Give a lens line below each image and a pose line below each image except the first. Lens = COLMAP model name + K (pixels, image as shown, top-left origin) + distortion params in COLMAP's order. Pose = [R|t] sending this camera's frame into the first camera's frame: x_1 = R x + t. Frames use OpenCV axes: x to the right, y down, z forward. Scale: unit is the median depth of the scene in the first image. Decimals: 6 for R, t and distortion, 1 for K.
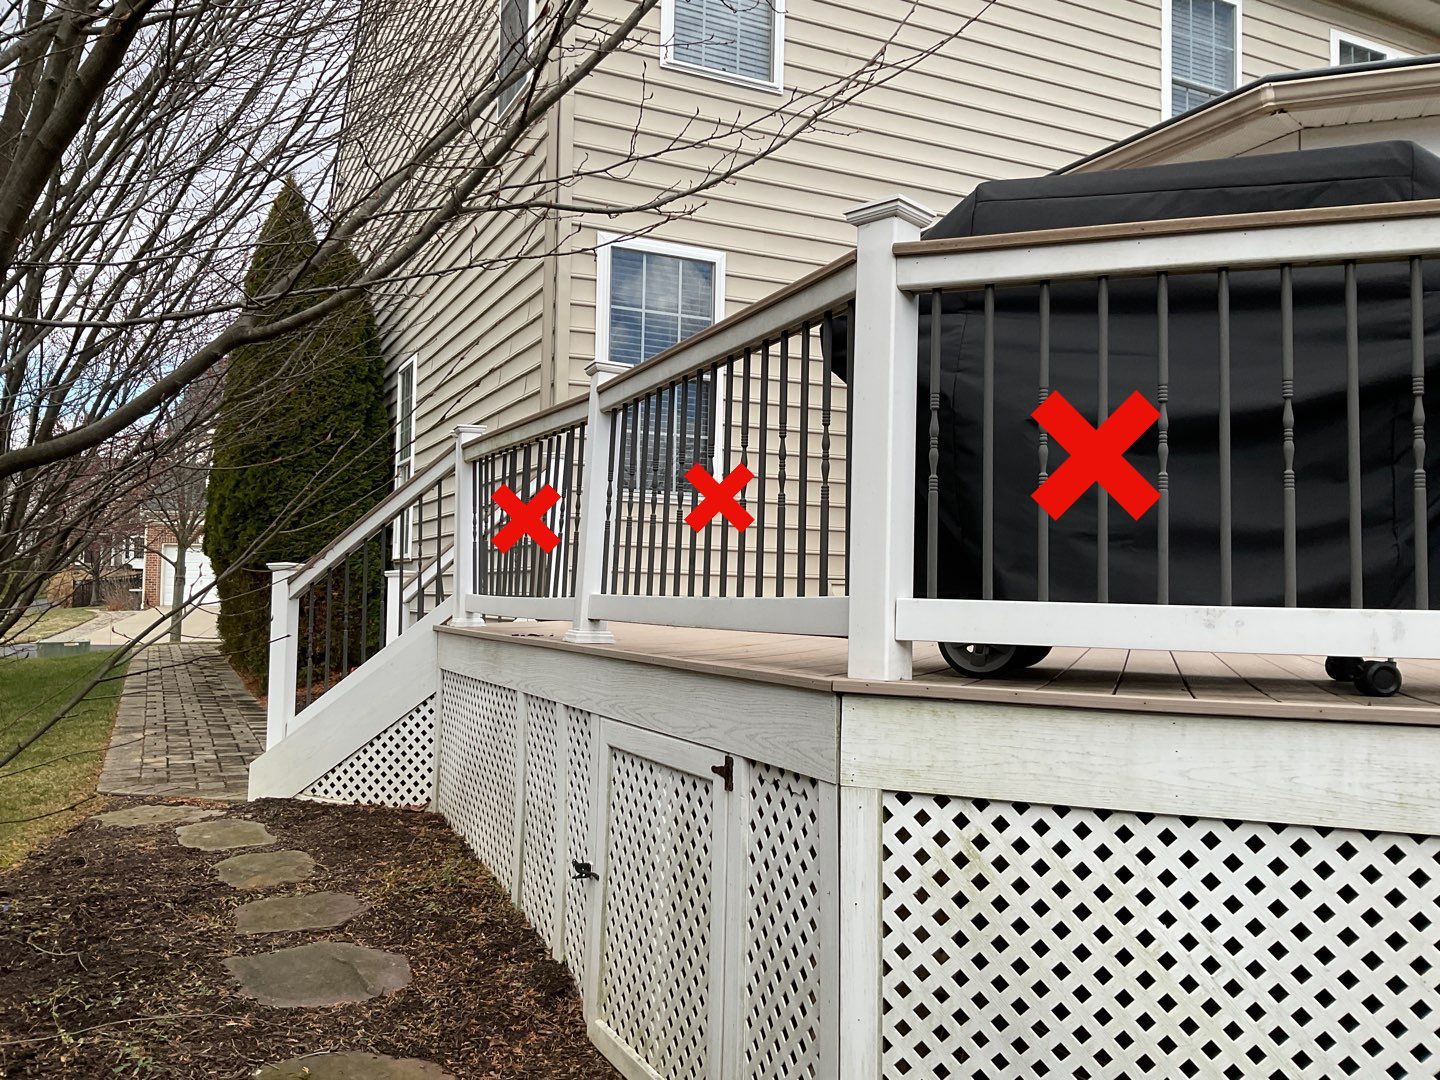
lens RADIAL K [[1178.1, 0, 709.9], [0, 1178.1, 543.3], [0, 0, 1]] dist [0.117342, -0.248088]
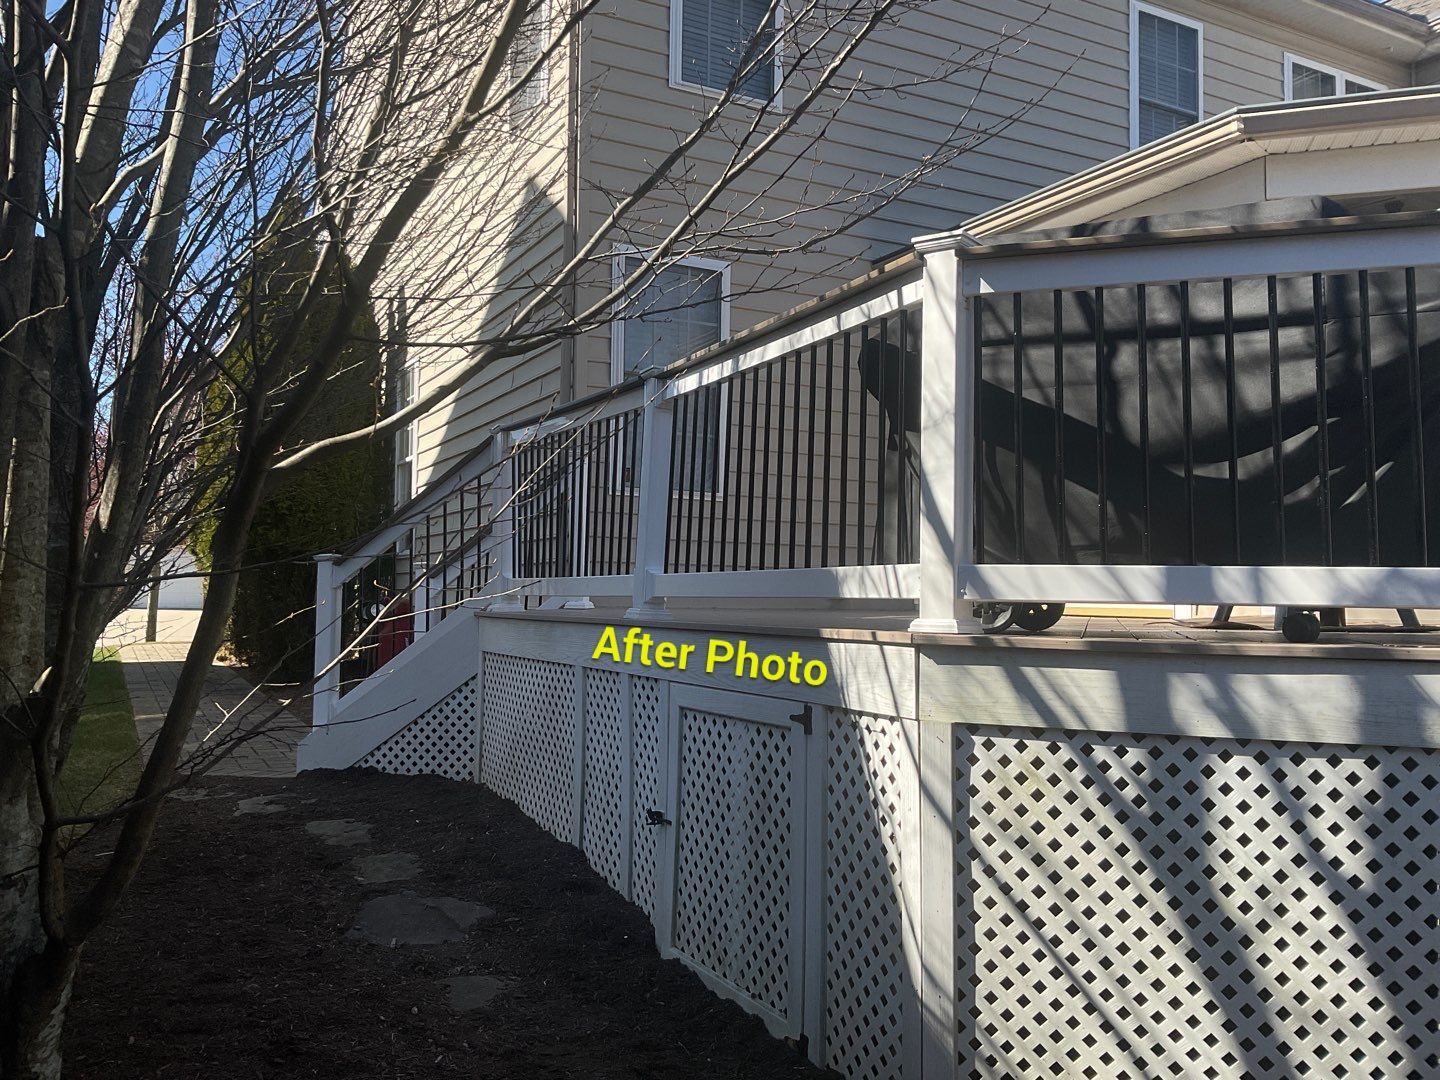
lens RADIAL K [[1185.3, 0, 711.1], [0, 1185.3, 536.8], [0, 0, 1]] dist [0.104112, -0.197550]
pose [[0.999205, -0.006507, 0.039341, -0.084221], [0.006703, 0.999966, -0.004843, 0.011810], [-0.039308, 0.005103, 0.999214, -0.118807]]
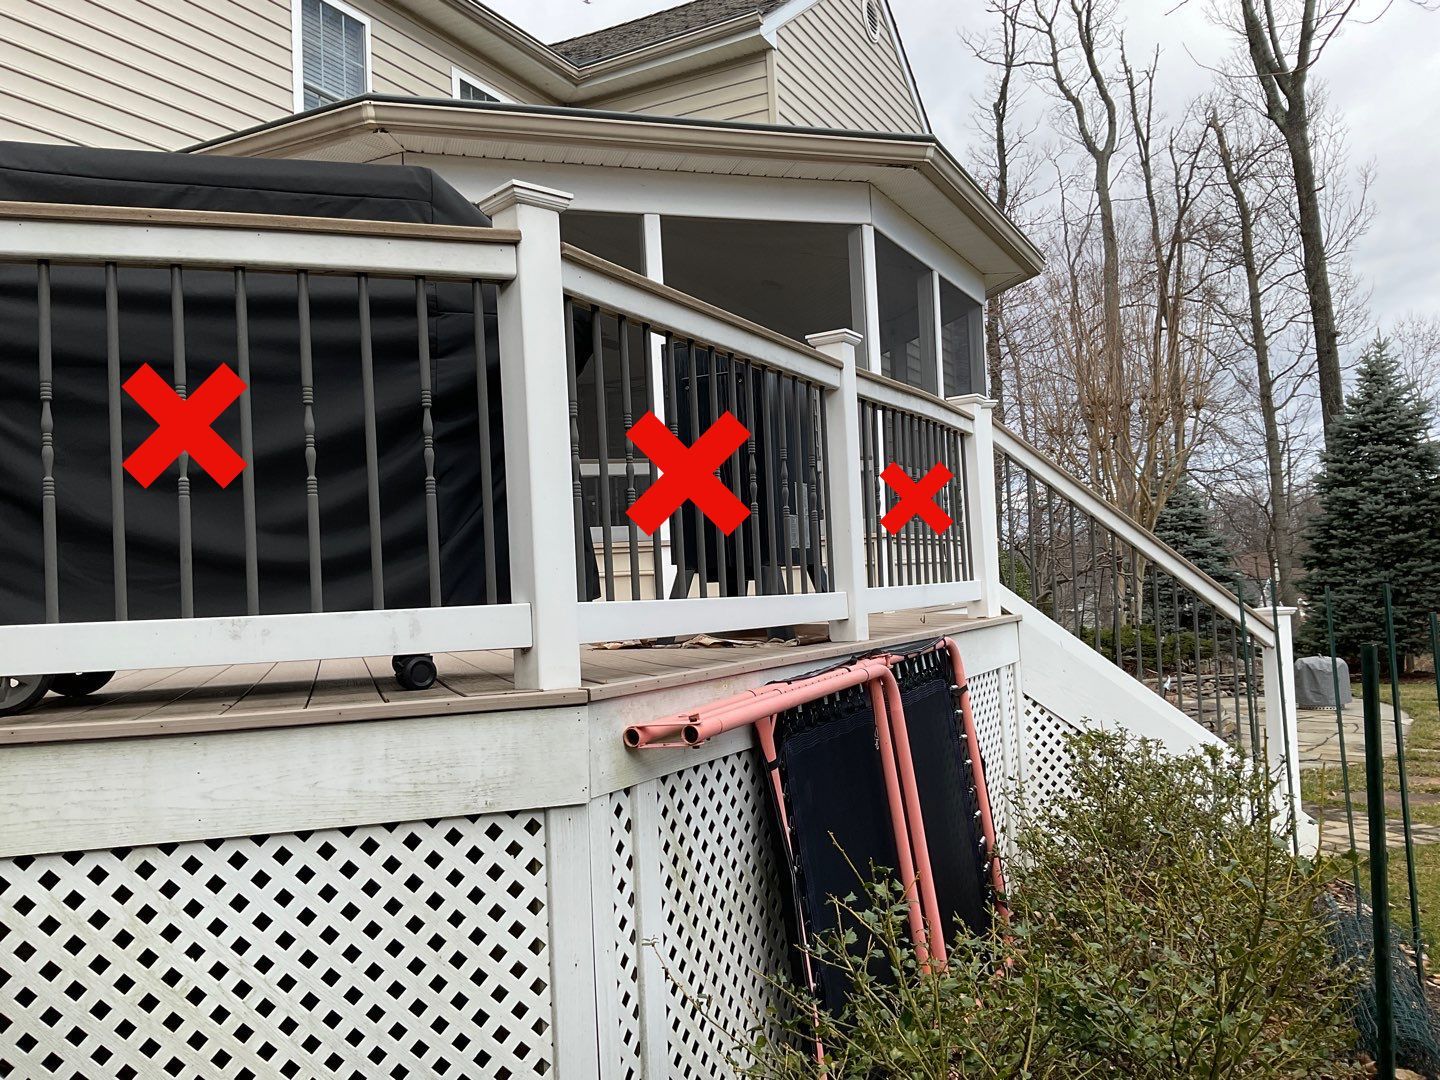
lens RADIAL K [[1178.1, 0, 709.9], [0, 1178.1, 543.3], [0, 0, 1]] dist [0.117342, -0.248088]
pose [[0.793711, -0.030099, 0.607550, 0.074249], [0.031066, 0.999477, 0.008932, -0.001858], [-0.607501, 0.011785, 0.794231, -0.000207]]
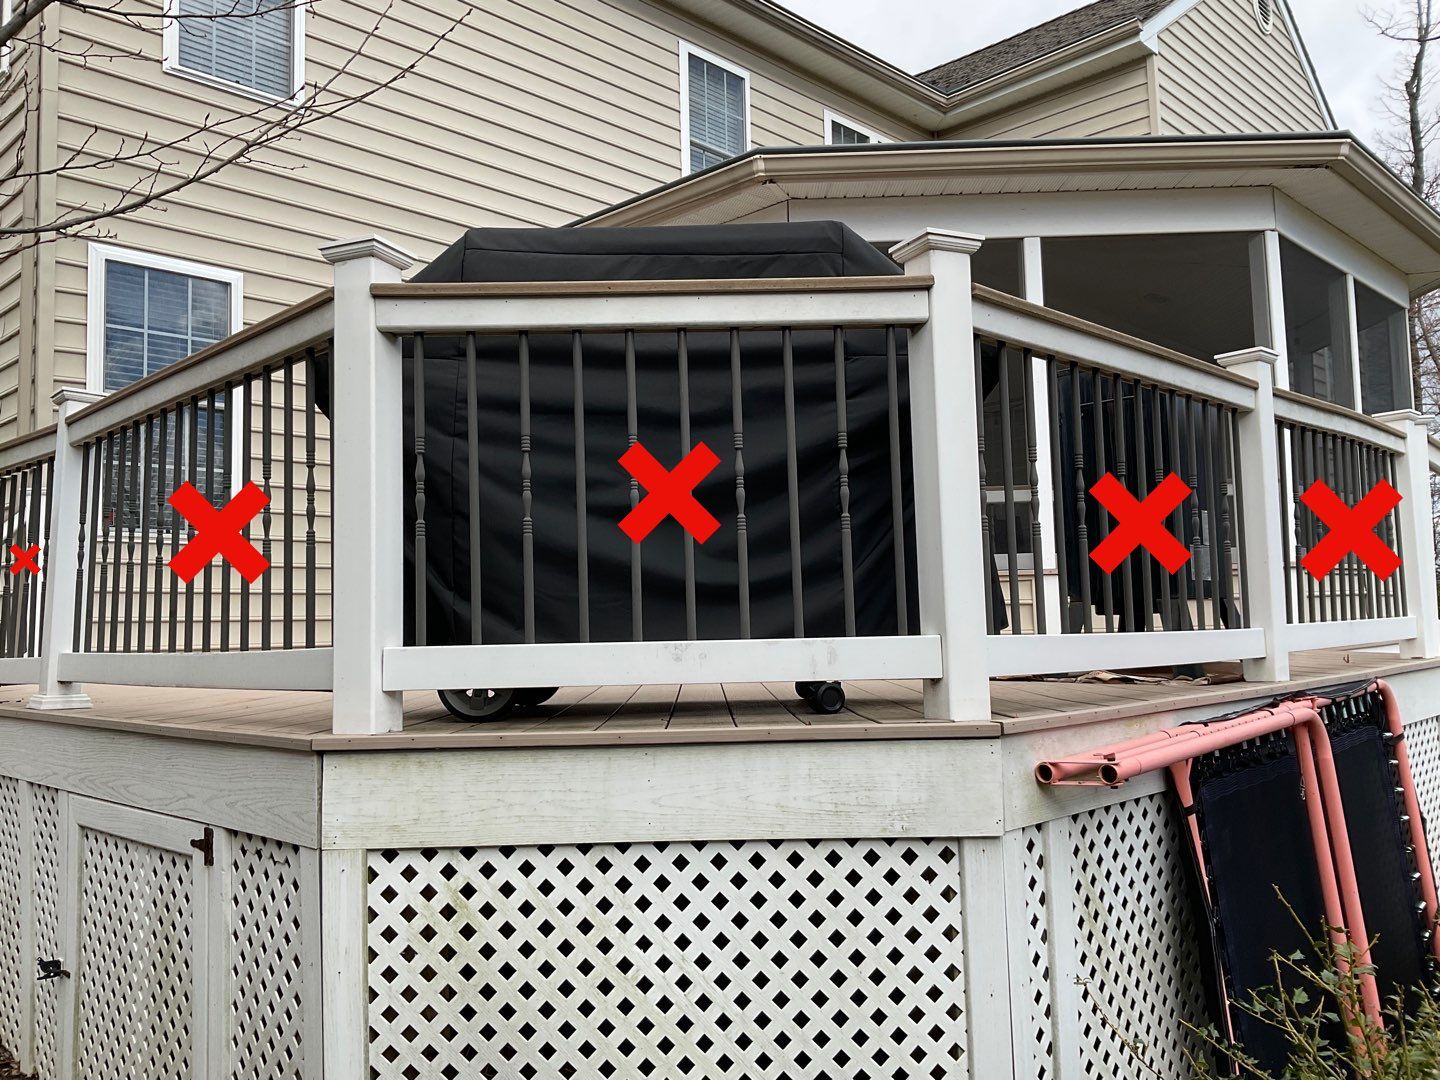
lens RADIAL K [[1178.1, 0, 709.9], [0, 1178.1, 543.3], [0, 0, 1]] dist [0.117342, -0.248088]
pose [[0.936079, -0.018116, 0.351322, 0.039592], [0.026856, 0.999439, -0.020021, -0.007259], [-0.350763, 0.028177, 0.936040, -0.004430]]
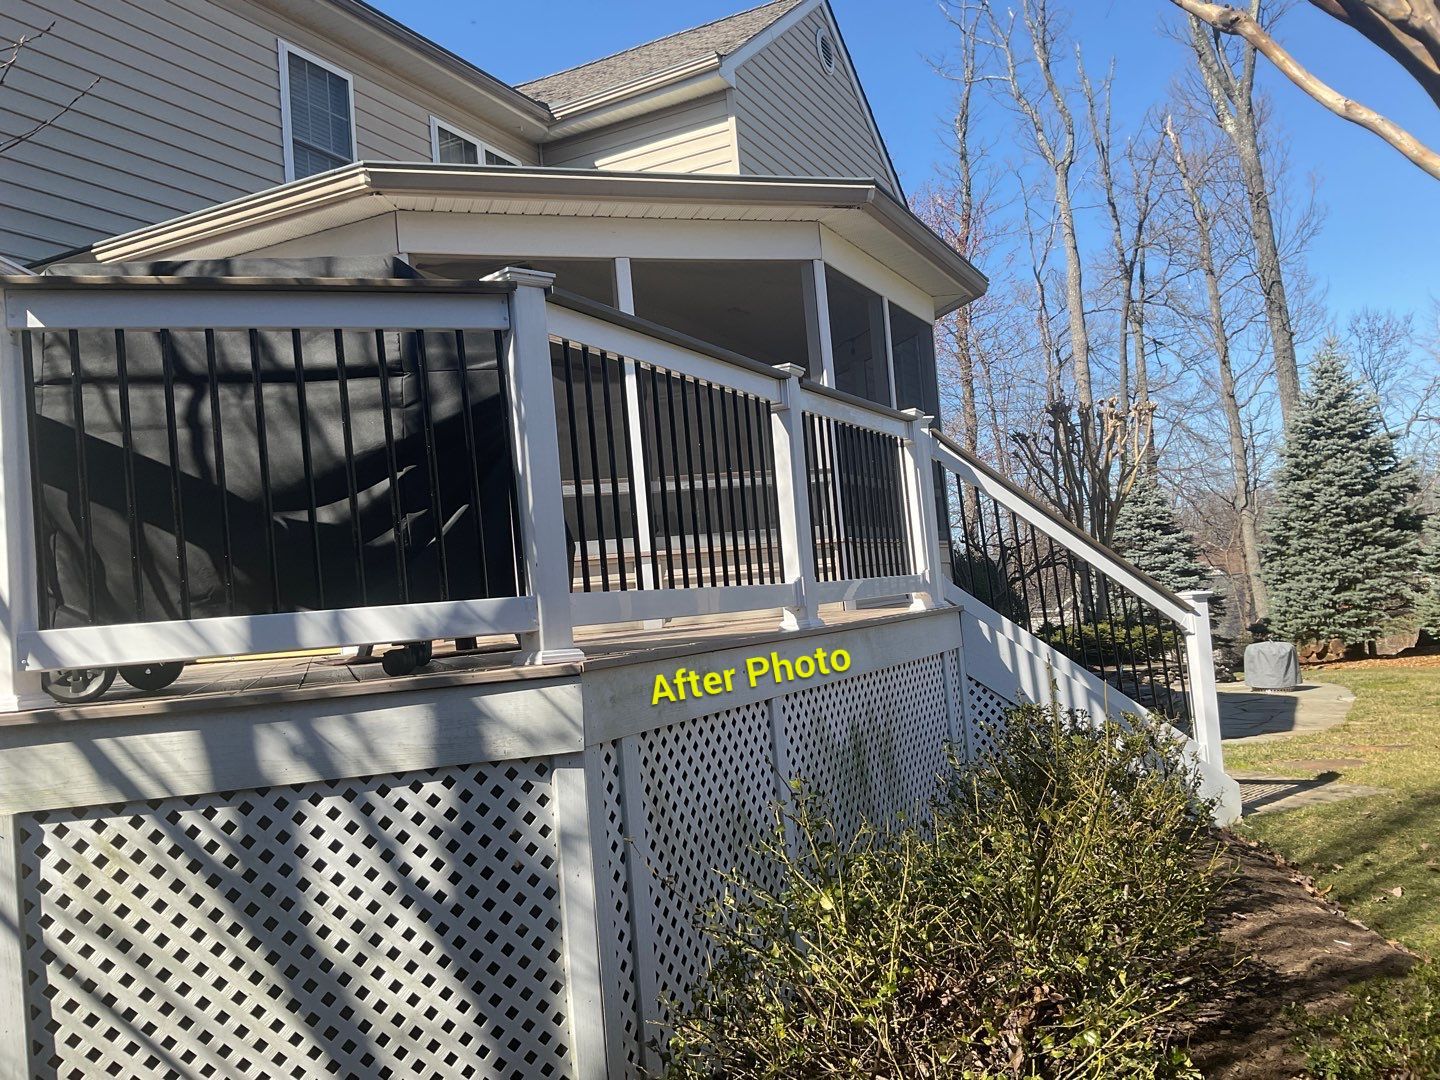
lens RADIAL K [[1189.0, 0, 710.9], [0, 1189.0, 539.4], [0, 0, 1]] dist [0.137736, -0.292502]
pose [[0.784892, -0.048536, 0.617729, -0.013591], [0.067145, 0.997719, -0.006922, 0.006270], [-0.615984, 0.046910, 0.786361, -0.138709]]
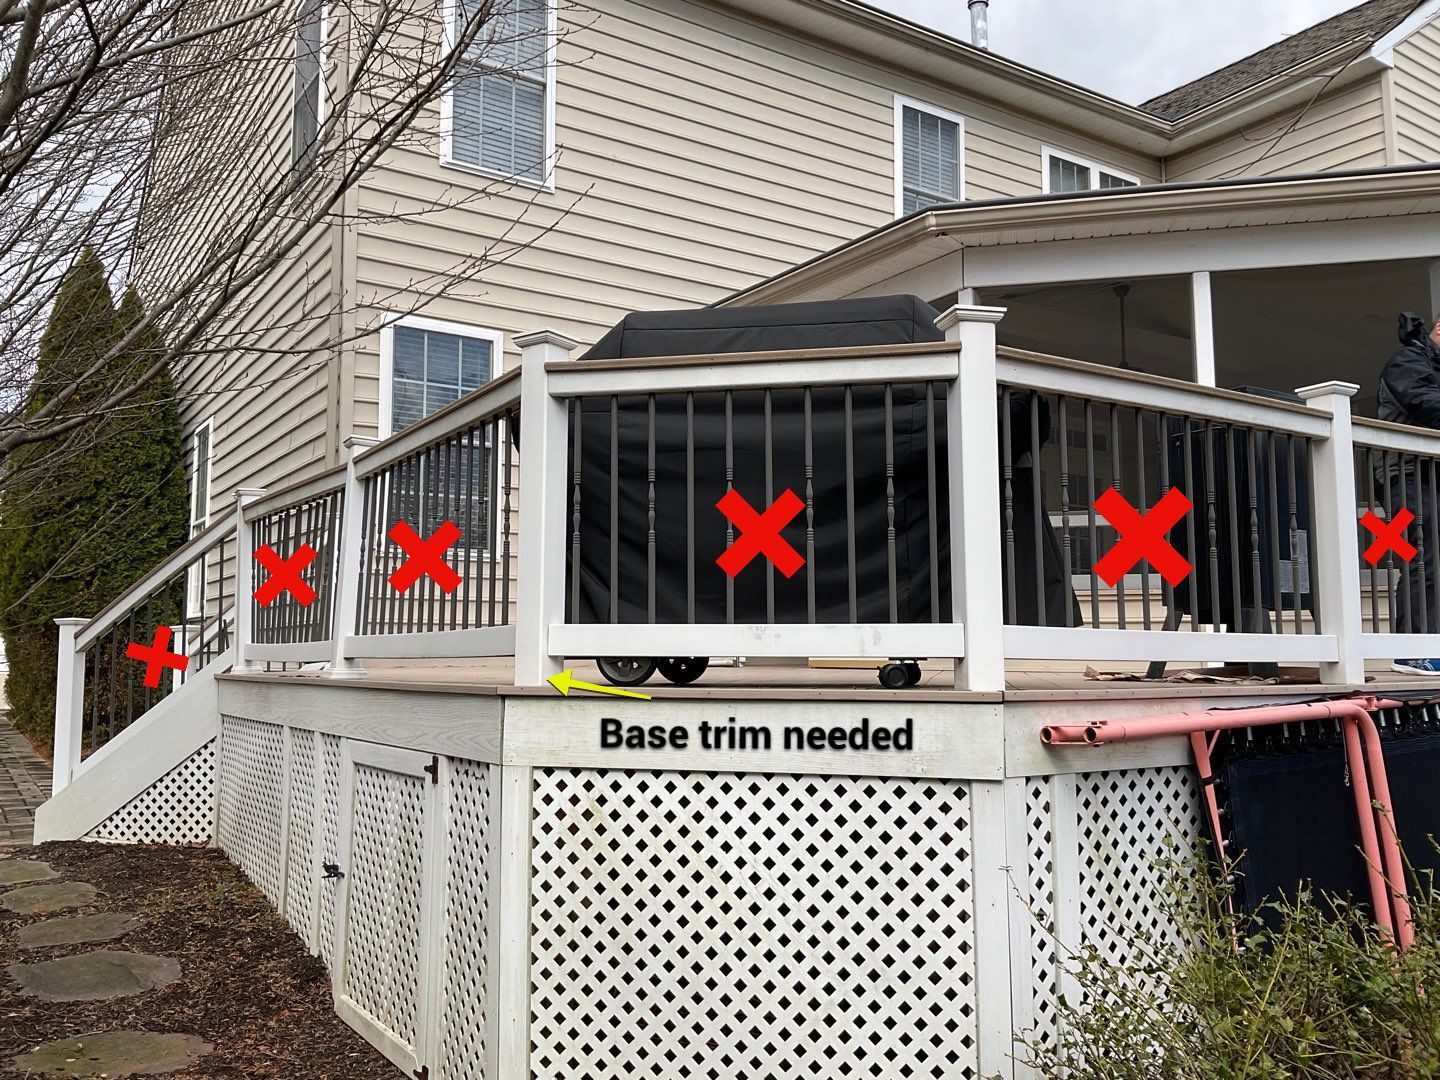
lens RADIAL K [[1198.0, 0, 714.5], [0, 1198.0, 539.5], [0, 0, 1]] dist [0.116529, -0.258032]
pose [[0.990519, -0.006165, 0.137238, 0.091408], [0.013201, 0.998641, -0.050416, 0.012393], [-0.136740, 0.051750, 0.989254, -0.220167]]
